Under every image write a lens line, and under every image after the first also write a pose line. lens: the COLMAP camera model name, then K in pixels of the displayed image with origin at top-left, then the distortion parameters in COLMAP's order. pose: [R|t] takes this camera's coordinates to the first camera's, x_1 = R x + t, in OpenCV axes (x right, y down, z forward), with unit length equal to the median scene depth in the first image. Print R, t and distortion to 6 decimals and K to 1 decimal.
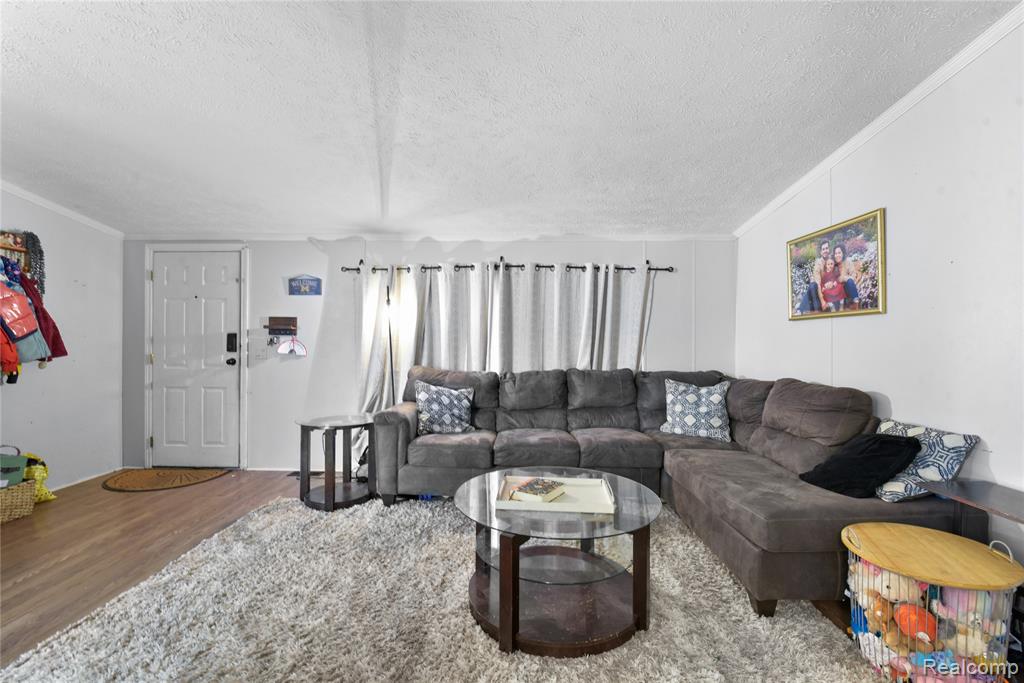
lens RADIAL K [[449.0, 0, 512.0], [0, 449.0, 341.5], [0, 0, 1]] dist [-0.001518, -0.009796]
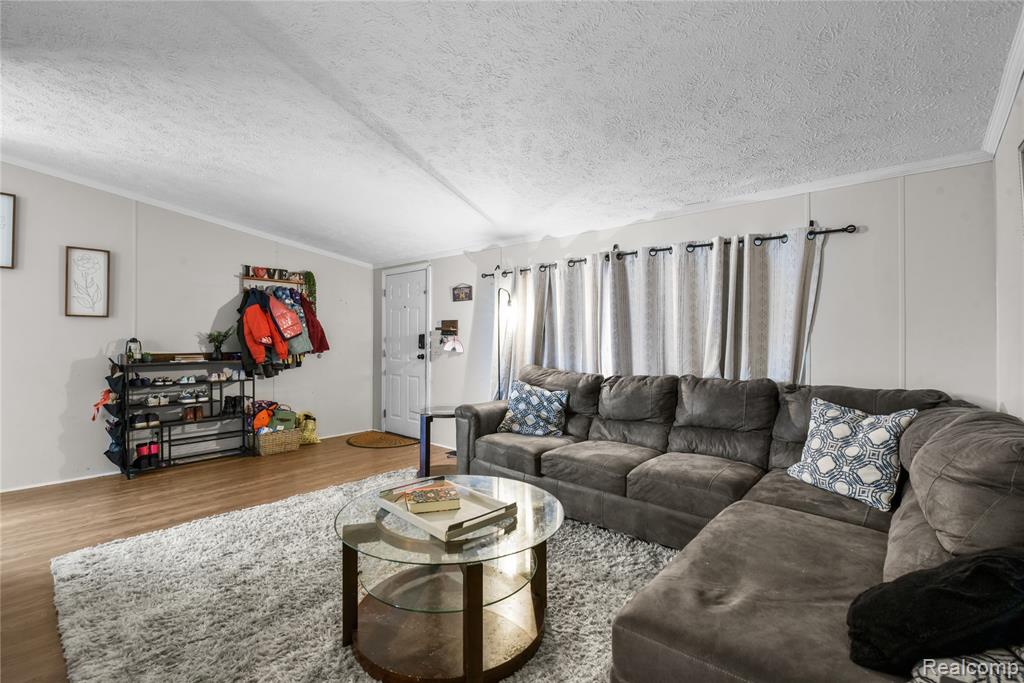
lens RADIAL K [[450.2, 0, 509.1], [0, 450.2, 339.3], [0, 0, 1]] dist [-0.004332, -0.000890]
pose [[0.762555, -0.002705, -0.646918, 0.416142], [0.000762, 0.999994, -0.003283, -0.000069], [0.646923, 0.002010, 0.762553, 0.200714]]
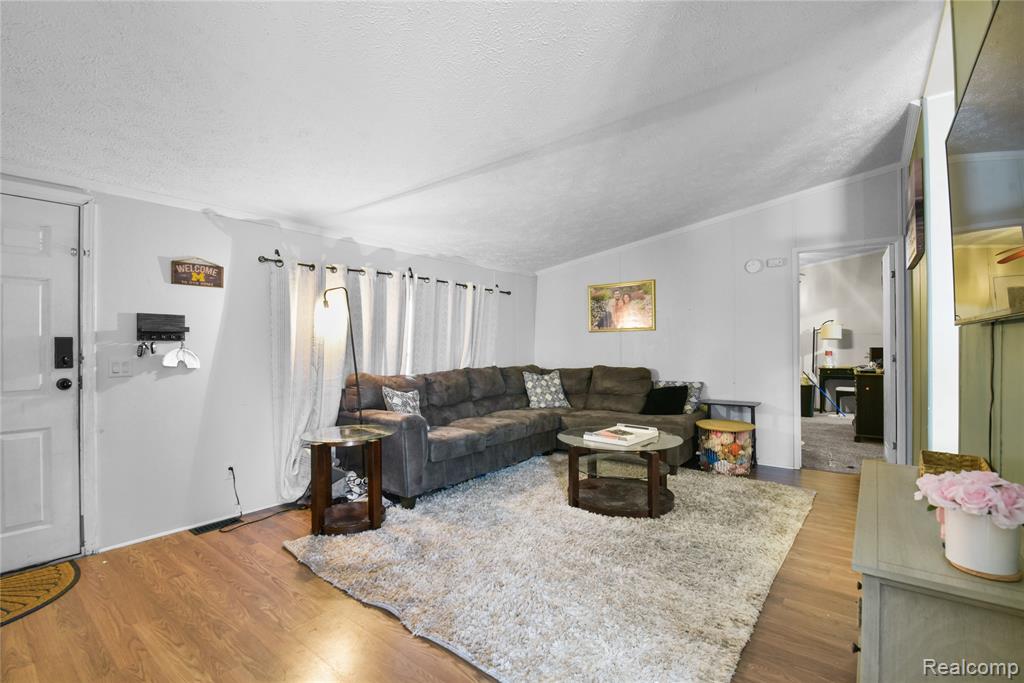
lens RADIAL K [[455.6, 0, 509.5], [0, 455.6, 346.5], [0, 0, 1]] dist [-0.004215, -0.001068]
pose [[0.607974, -0.010241, 0.793891, -0.797837], [0.010263, 0.999935, 0.005039, -0.003247], [-0.793891, 0.005085, 0.608039, 0.155400]]
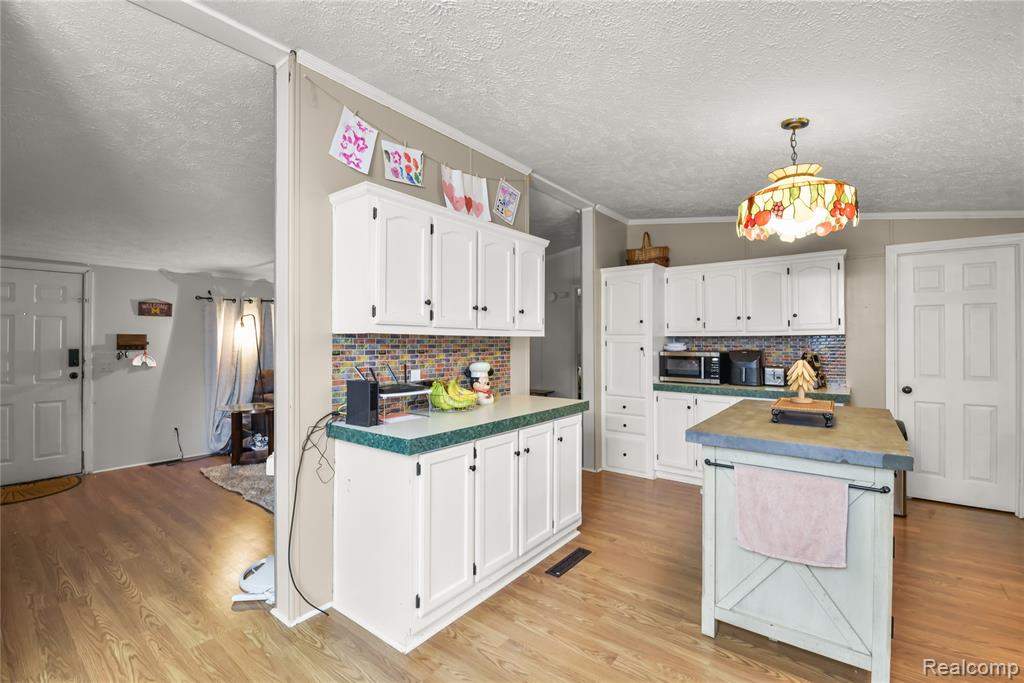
lens RADIAL K [[450.2, 0, 509.1], [0, 450.2, 339.3], [0, 0, 1]] dist [-0.004332, -0.000890]
pose [[0.606824, -0.002745, 0.794831, -0.904752], [0.005143, 0.999987, -0.000473, -0.039036], [-0.794820, 0.004375, 0.606830, -0.517583]]
